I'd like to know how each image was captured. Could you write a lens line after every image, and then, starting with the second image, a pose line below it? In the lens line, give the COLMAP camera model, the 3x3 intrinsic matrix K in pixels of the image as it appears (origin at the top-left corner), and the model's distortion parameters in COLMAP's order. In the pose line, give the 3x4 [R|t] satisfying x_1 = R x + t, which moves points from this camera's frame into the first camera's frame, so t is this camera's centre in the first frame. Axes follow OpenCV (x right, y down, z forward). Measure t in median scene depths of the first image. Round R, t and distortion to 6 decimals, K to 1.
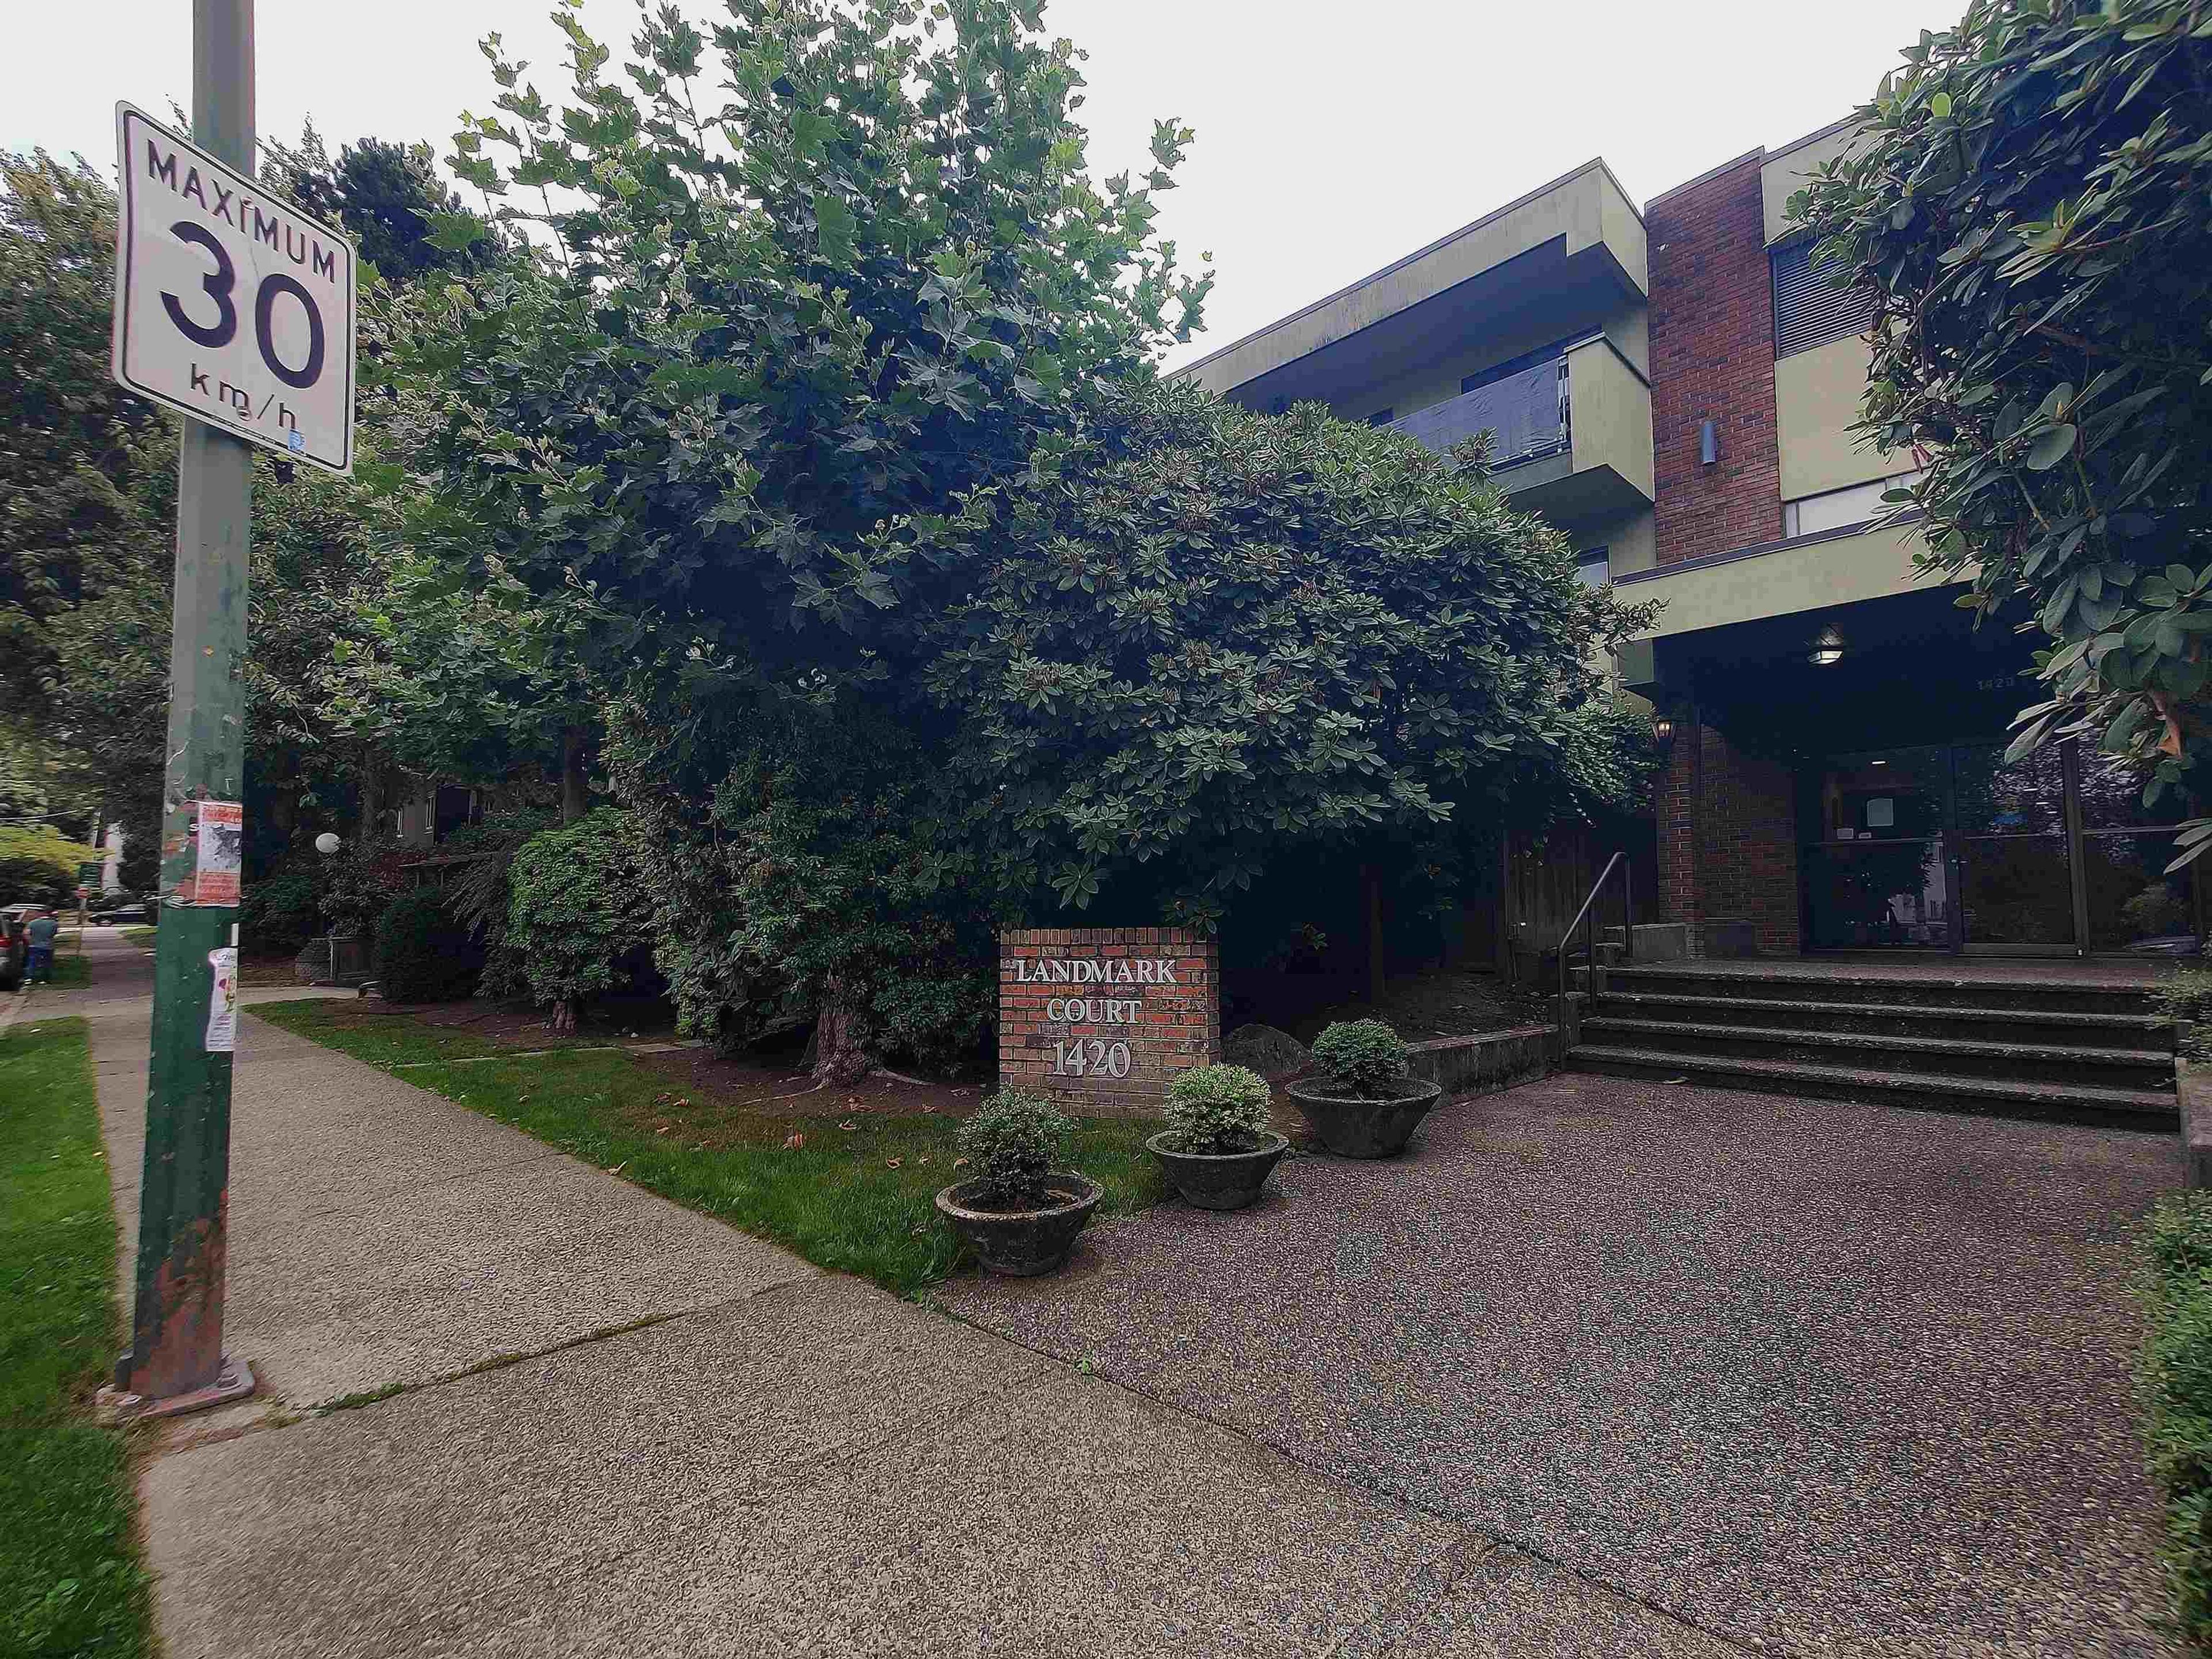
lens RADIAL K [[1035.5, 0, 1084.4], [0, 1035.5, 841.5], [0, 0, 1]] dist [0.000175, 0.006775]
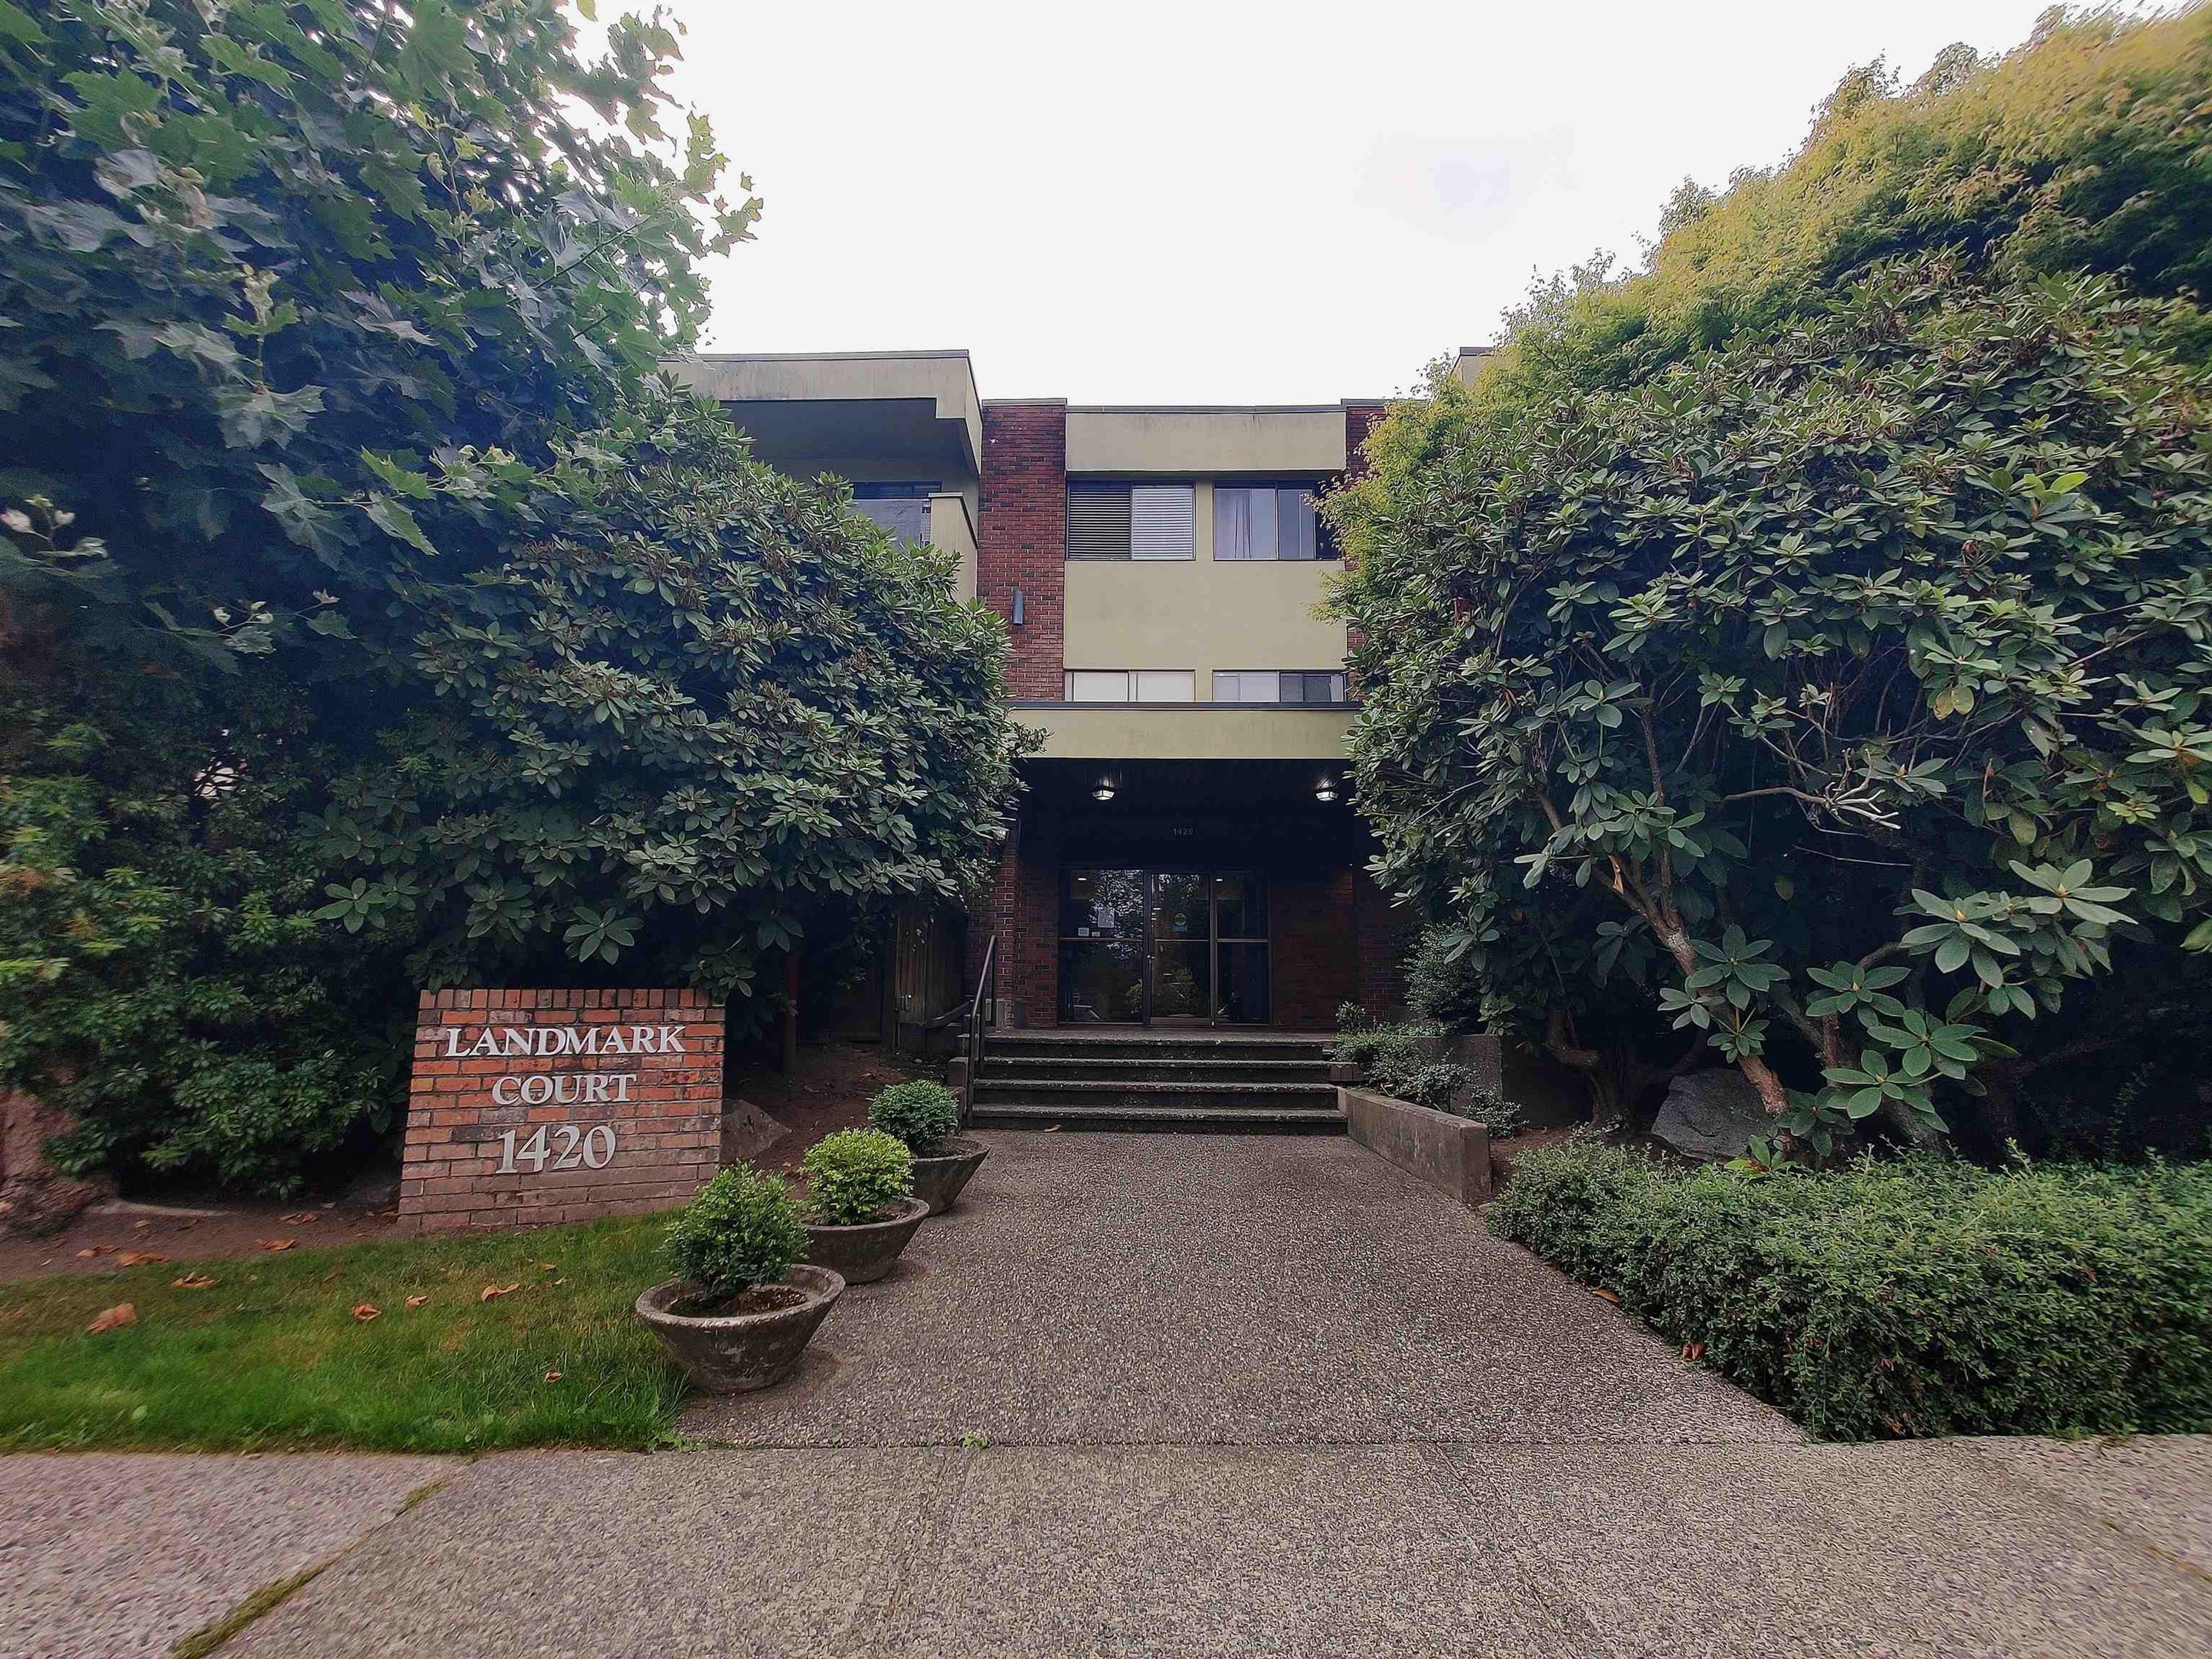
lens RADIAL K [[1035.5, 0, 1112.1], [0, 1035.5, 840.2], [0, 0, 1]] dist [0.000175, 0.006775]
pose [[0.717352, 0.120039, 0.686292, -0.275464], [-0.066117, 0.992329, -0.104459, 0.024059], [-0.693567, 0.029558, 0.719786, 0.097206]]
